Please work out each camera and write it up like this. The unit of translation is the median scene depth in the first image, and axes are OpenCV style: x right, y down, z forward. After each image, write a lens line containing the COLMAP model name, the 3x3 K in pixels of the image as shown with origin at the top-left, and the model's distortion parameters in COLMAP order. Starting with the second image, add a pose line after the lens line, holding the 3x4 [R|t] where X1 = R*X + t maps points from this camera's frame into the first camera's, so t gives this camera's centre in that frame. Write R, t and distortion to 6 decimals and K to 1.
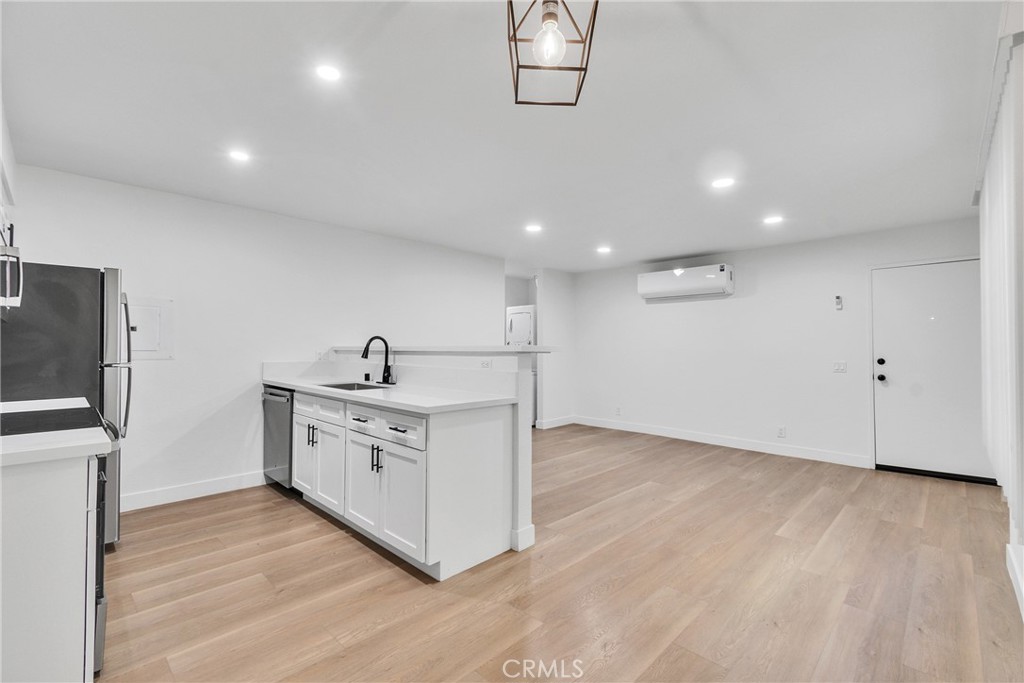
lens RADIAL K [[449.0, 0, 516.1], [0, 449.0, 339.8], [0, 0, 1]] dist [0.003119, -0.001174]
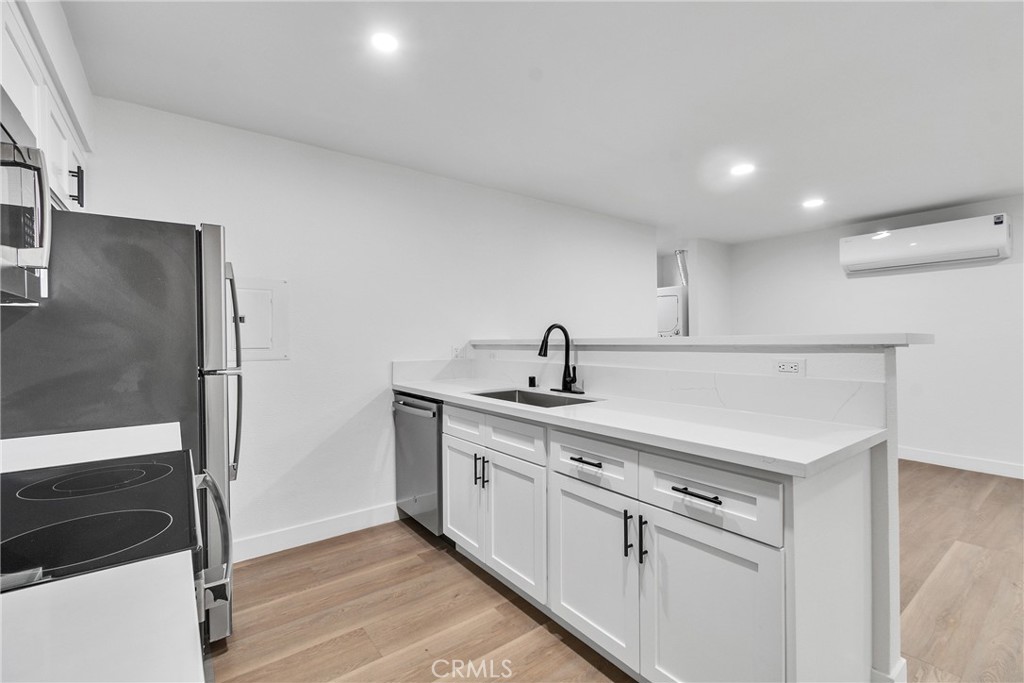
lens RADIAL K [[449.0, 0, 514.9], [0, 449.0, 339.8], [0, 0, 1]] dist [0.003119, -0.001174]
pose [[0.988762, -0.013037, -0.148929, -0.314816], [0.015594, 0.999750, 0.016016, 0.004598], [0.148683, -0.018159, 0.988718, 0.356834]]
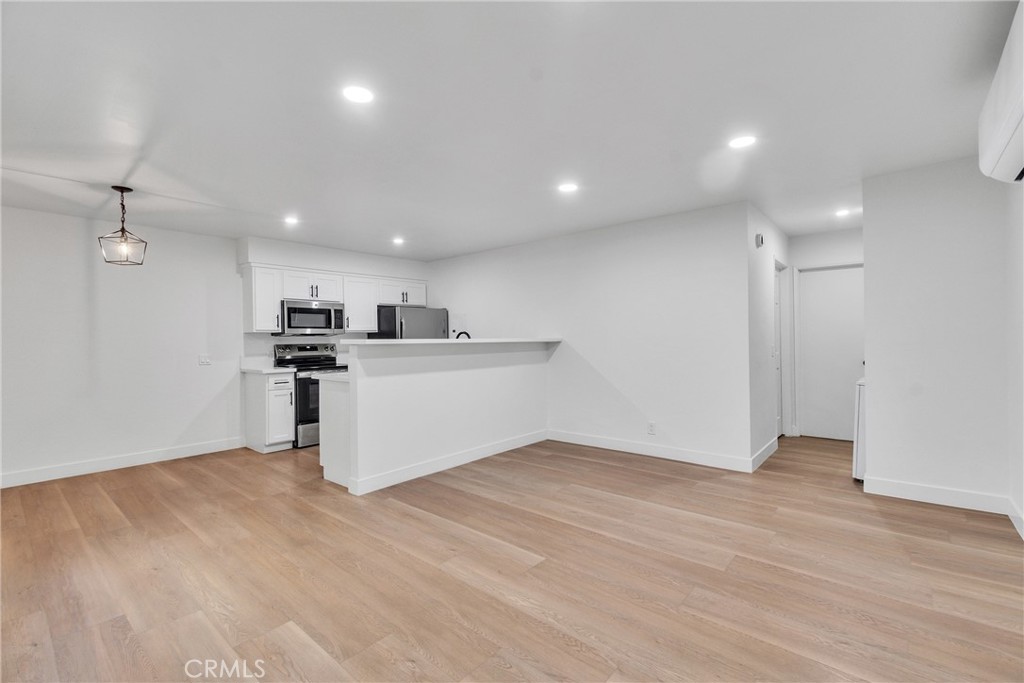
lens RADIAL K [[449.0, 0, 514.6], [0, 449.0, 335.9], [0, 0, 1]] dist [0.003119, -0.001174]
pose [[0.062643, -0.012447, -0.997958, 1.216560], [0.029671, 0.999503, -0.010604, 0.027381], [0.997595, -0.028946, 0.062981, 1.249692]]
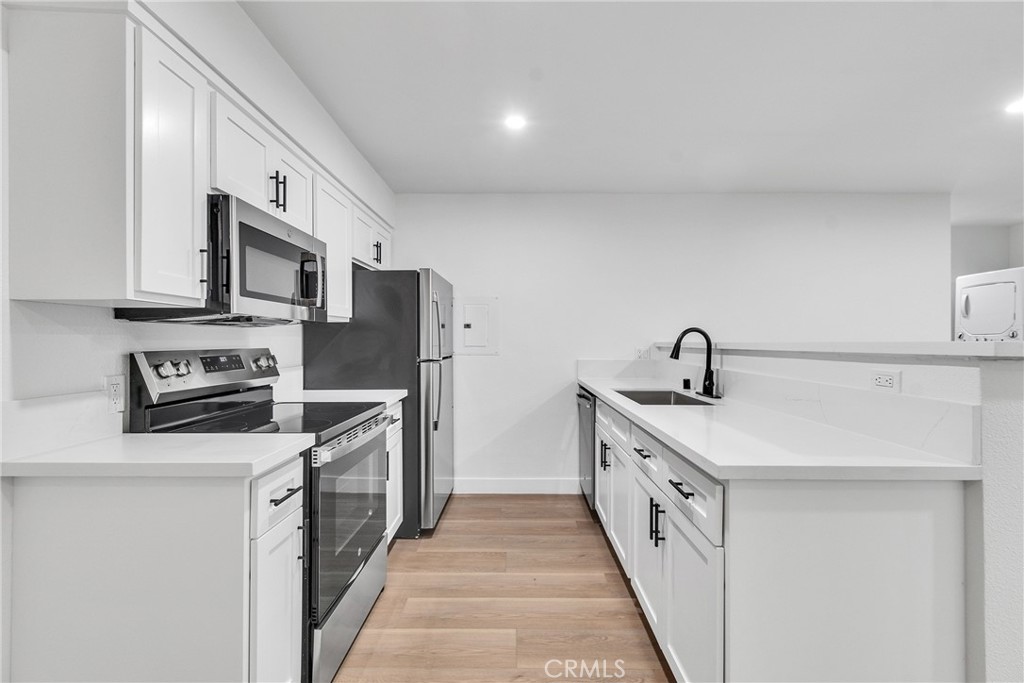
lens RADIAL K [[449.0, 0, 515.2], [0, 449.0, 339.6], [0, 0, 1]] dist [0.003119, -0.001174]
pose [[0.695208, -0.004641, -0.718794, 0.002789], [0.012350, 0.999909, 0.005489, 0.003312], [0.718703, -0.012693, 0.695202, 0.360747]]
